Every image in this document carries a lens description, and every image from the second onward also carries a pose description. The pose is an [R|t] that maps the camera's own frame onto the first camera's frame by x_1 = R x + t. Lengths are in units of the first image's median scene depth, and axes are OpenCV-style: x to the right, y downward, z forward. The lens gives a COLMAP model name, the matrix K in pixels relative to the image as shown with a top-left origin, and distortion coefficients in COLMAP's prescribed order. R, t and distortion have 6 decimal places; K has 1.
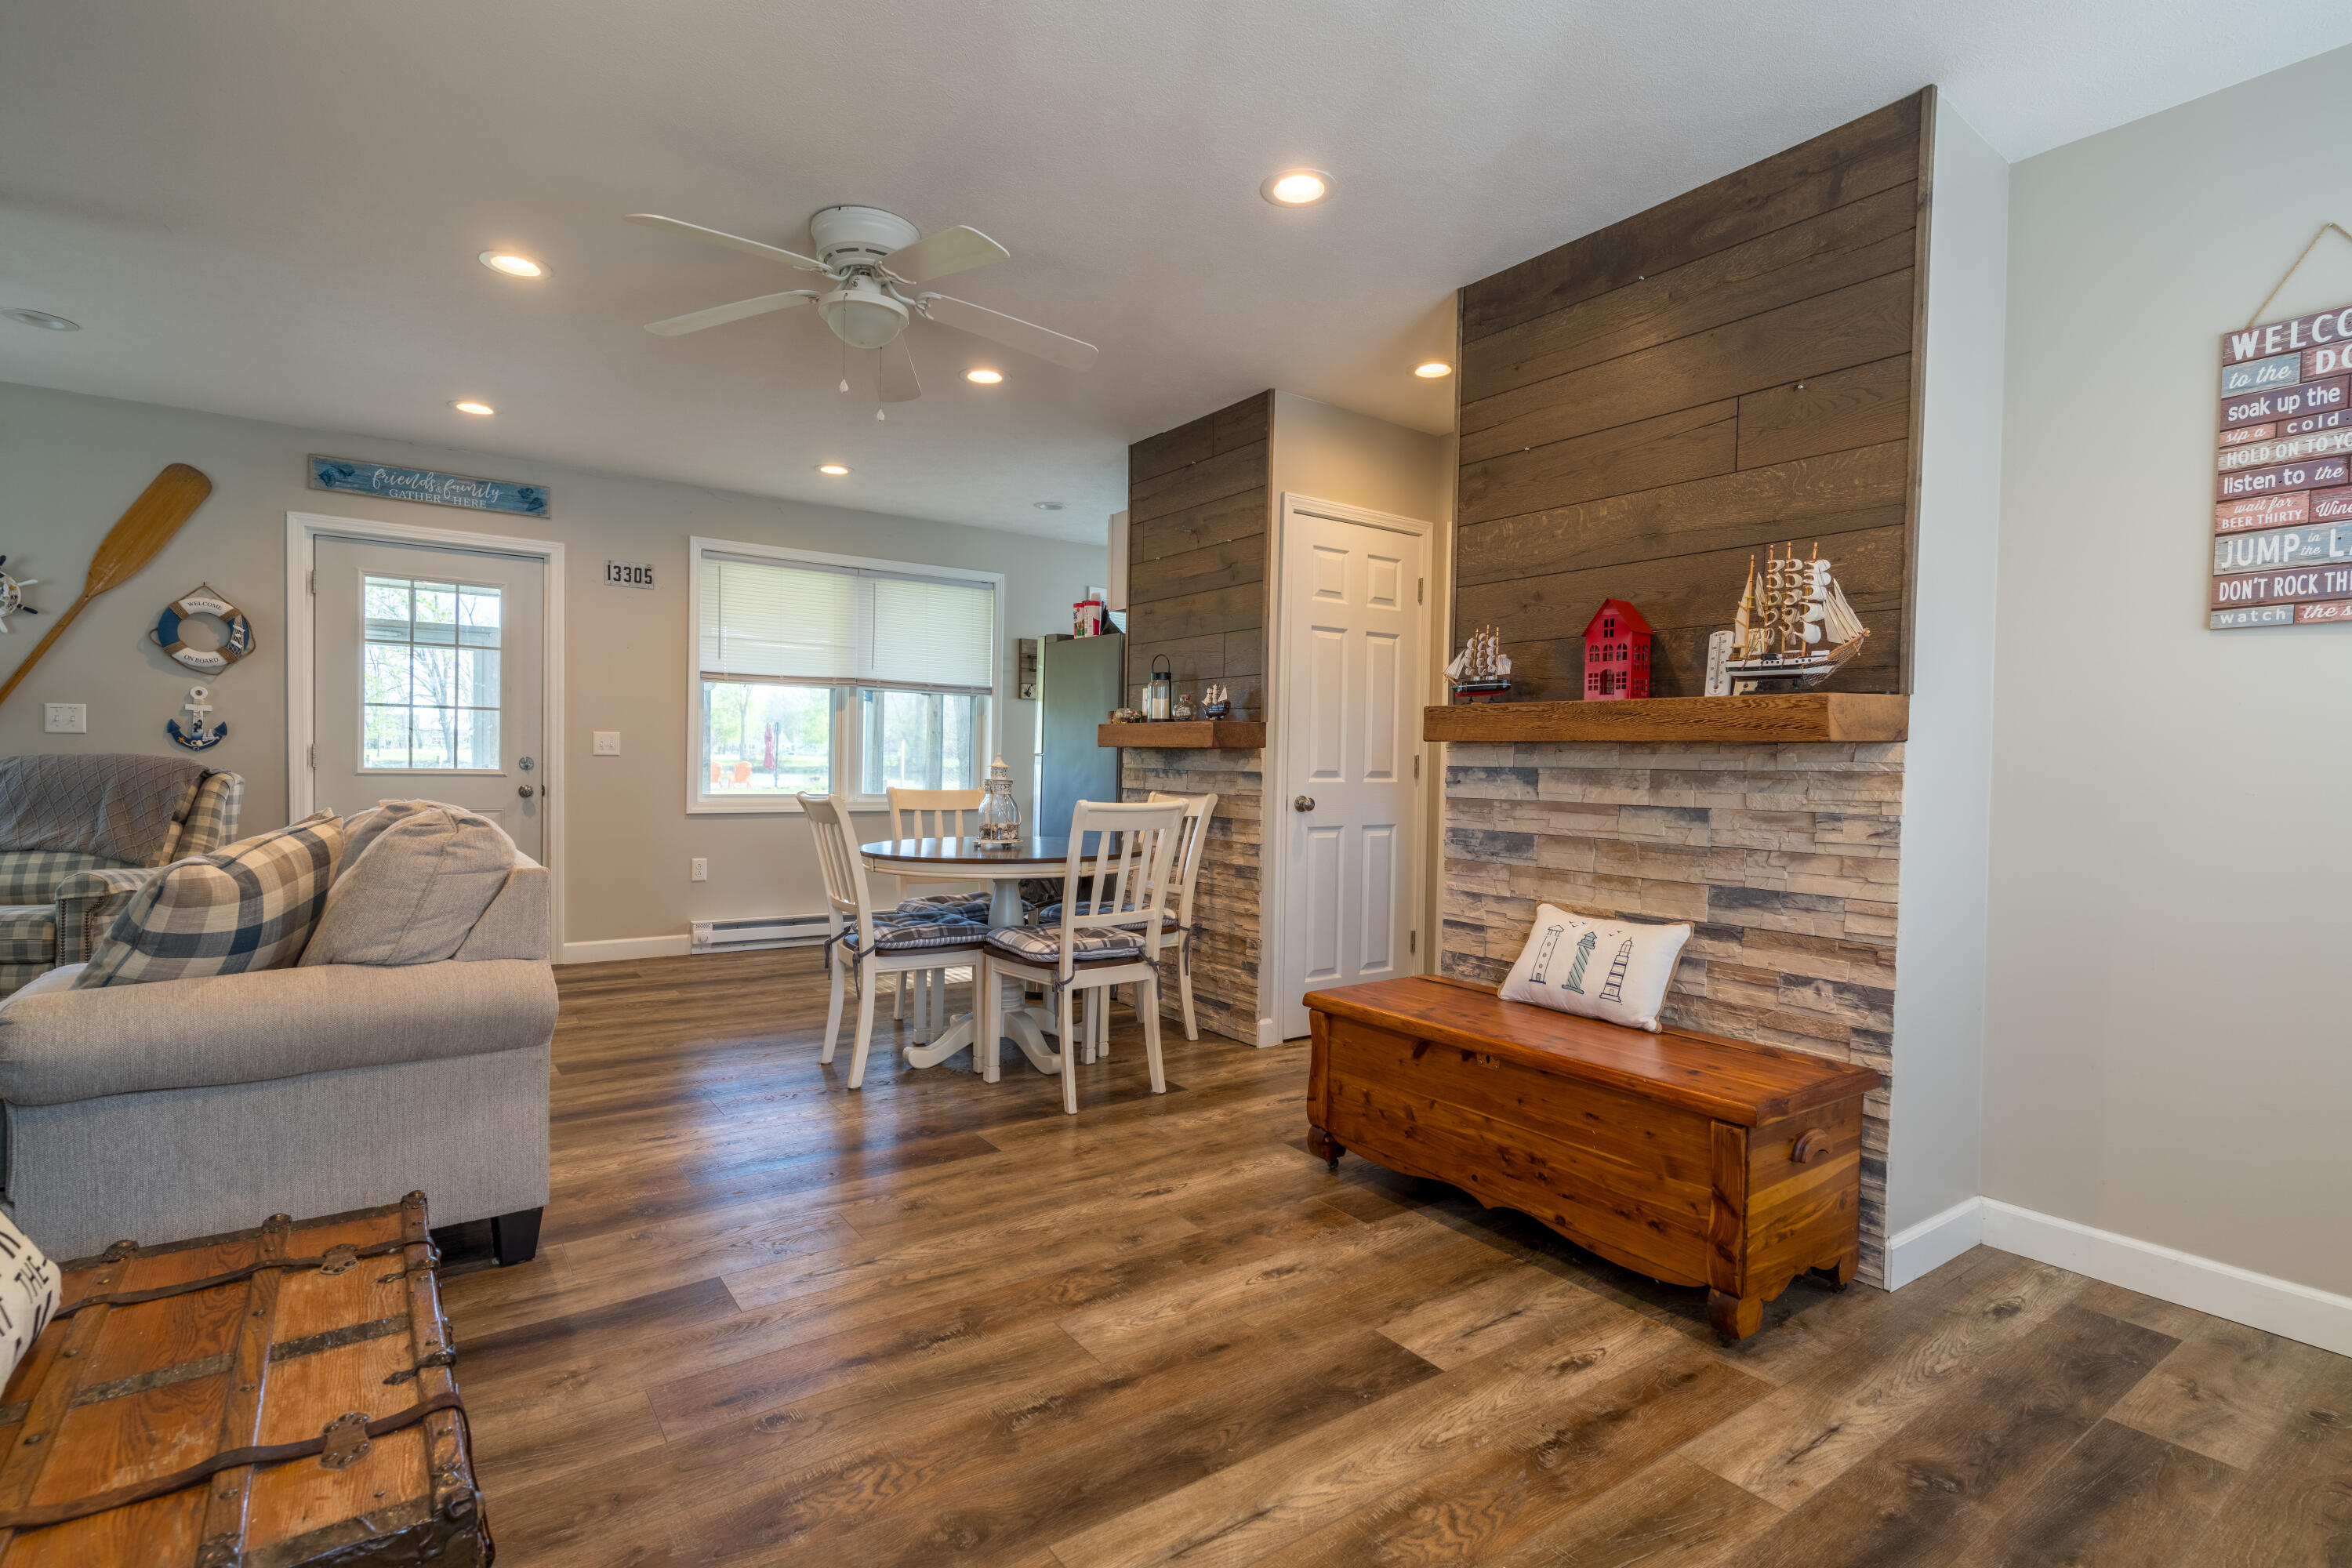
lens RADIAL K [[1129.2, 0, 1176.0], [0, 1129.2, 782.0], [0, 0, 1]] dist [0.005804, -0.002294]
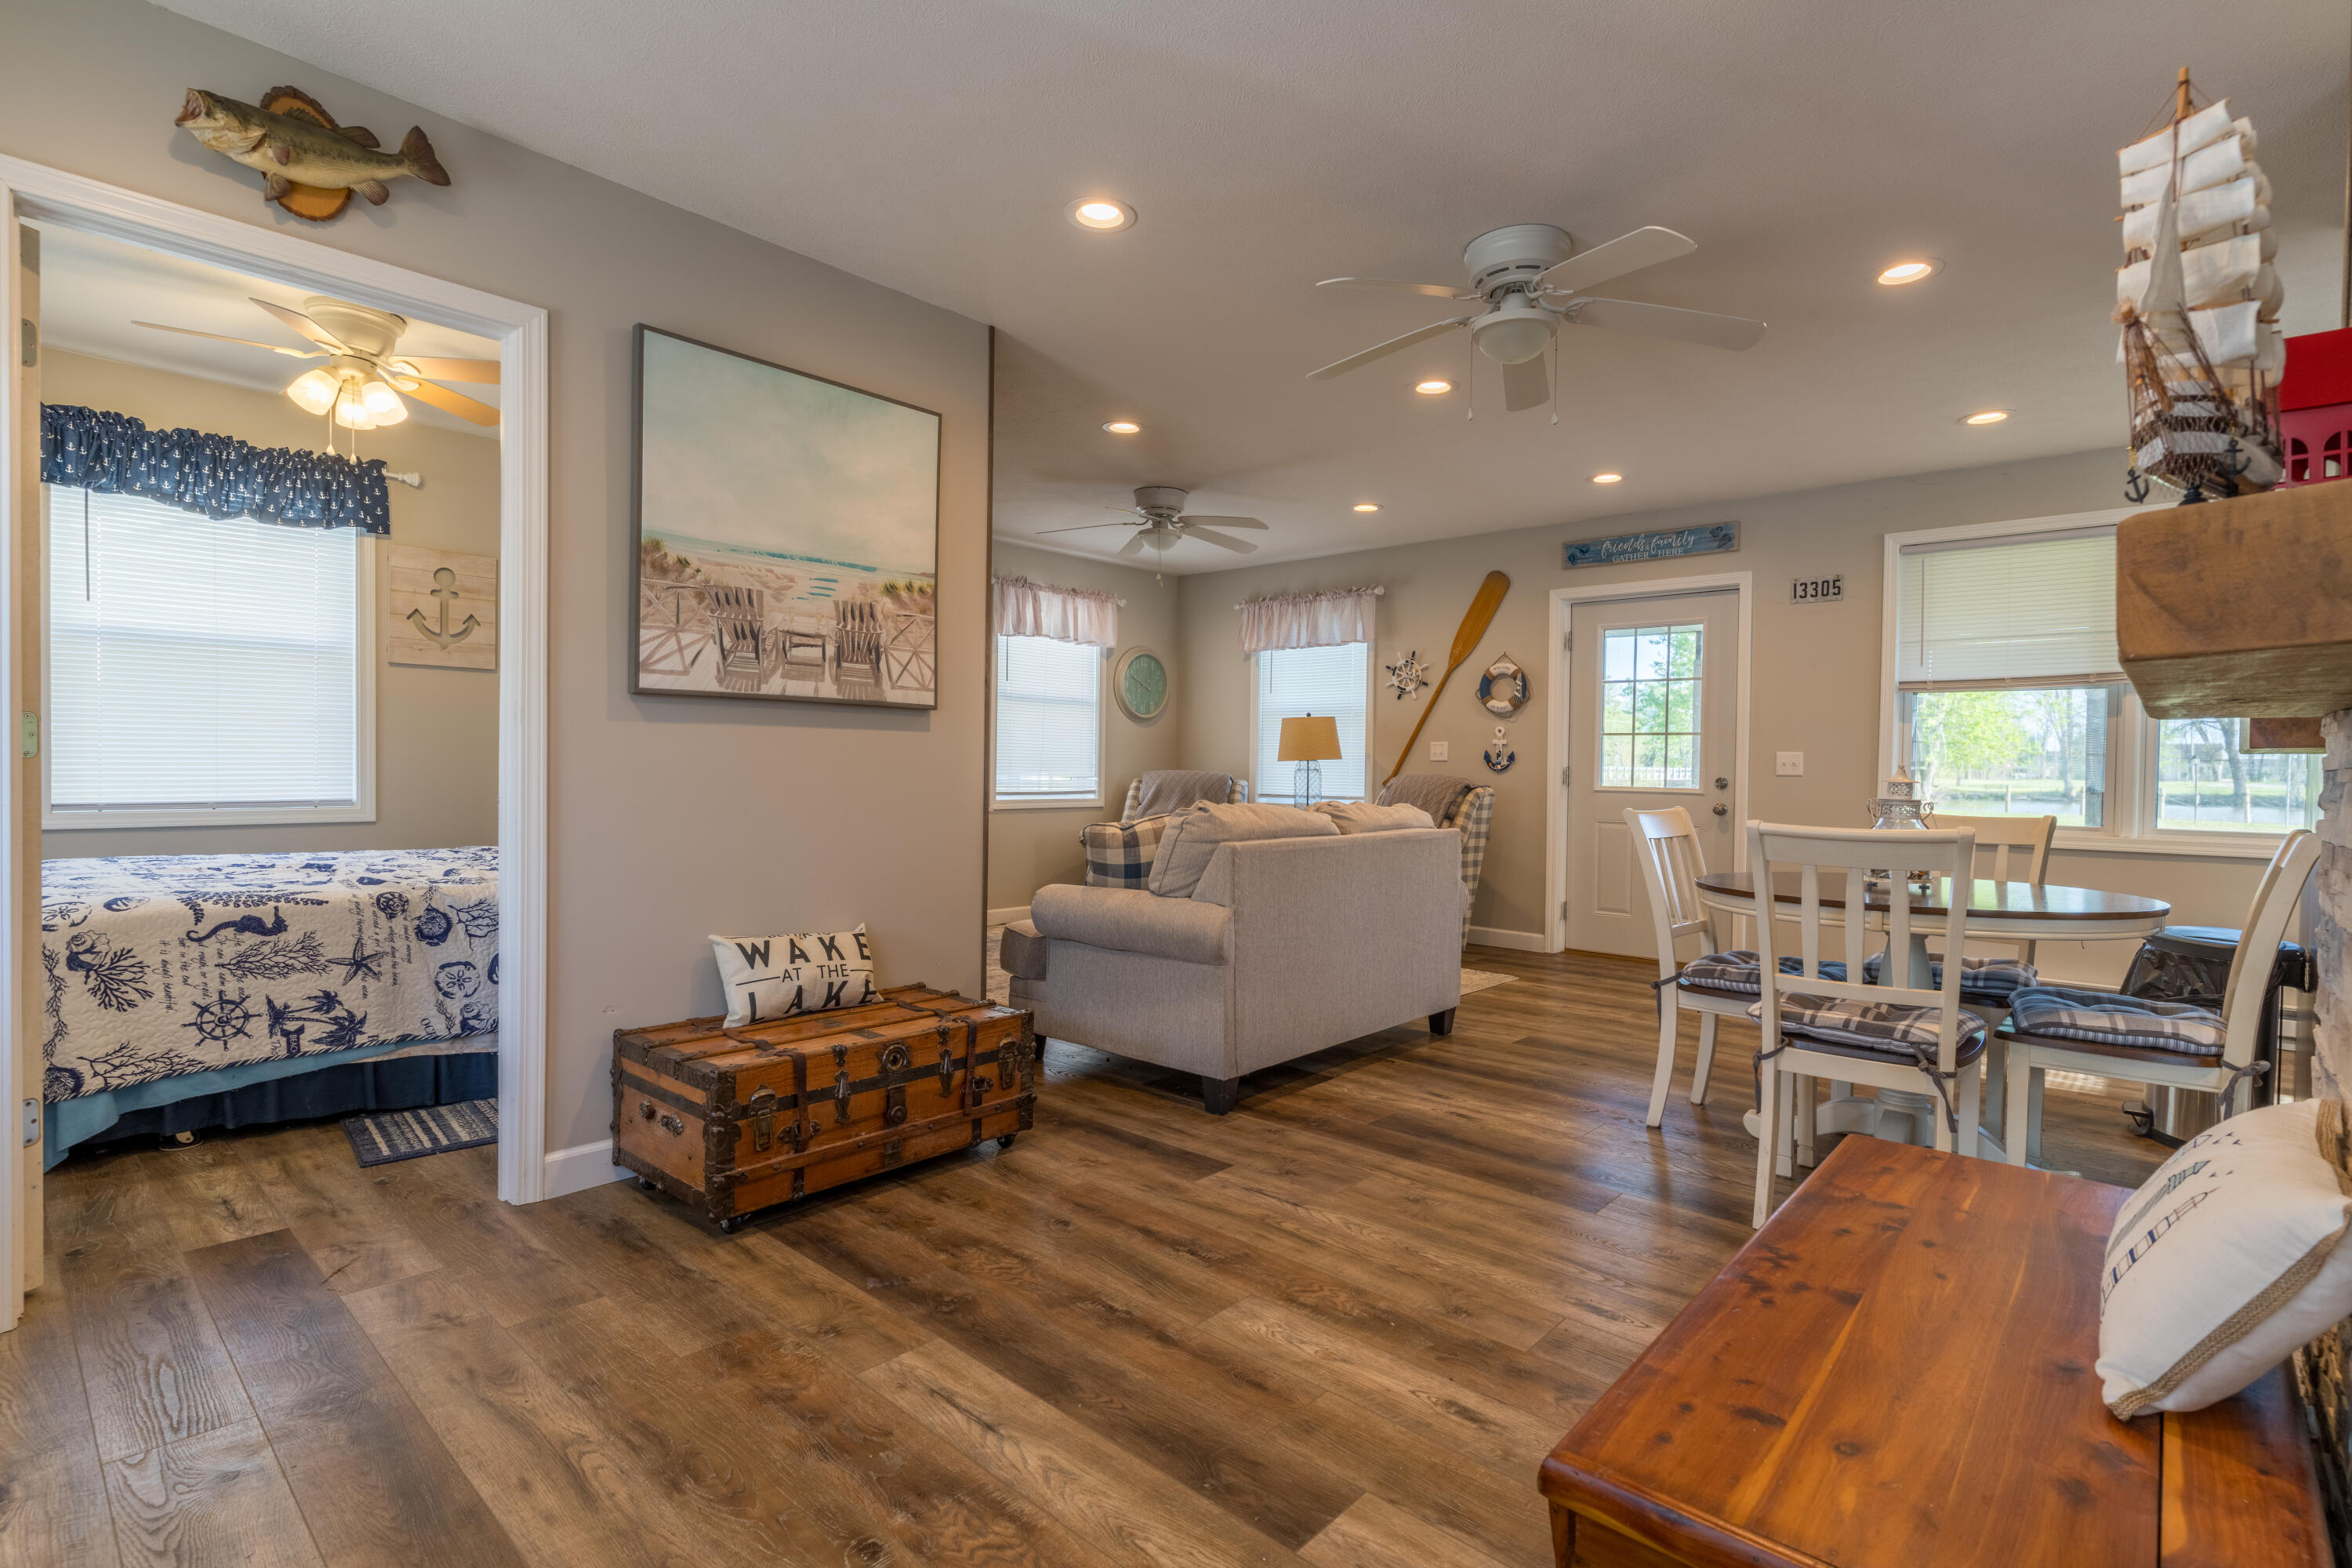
lens RADIAL K [[1129.2, 0, 1182.2], [0, 1129.2, 777.4], [0, 0, 1]] dist [0.005804, -0.002294]
pose [[0.206609, -0.003633, -0.978417, 0.557502], [-0.030212, 0.999493, -0.010092, 0.006003], [0.977957, 0.031645, 0.206395, 0.432737]]
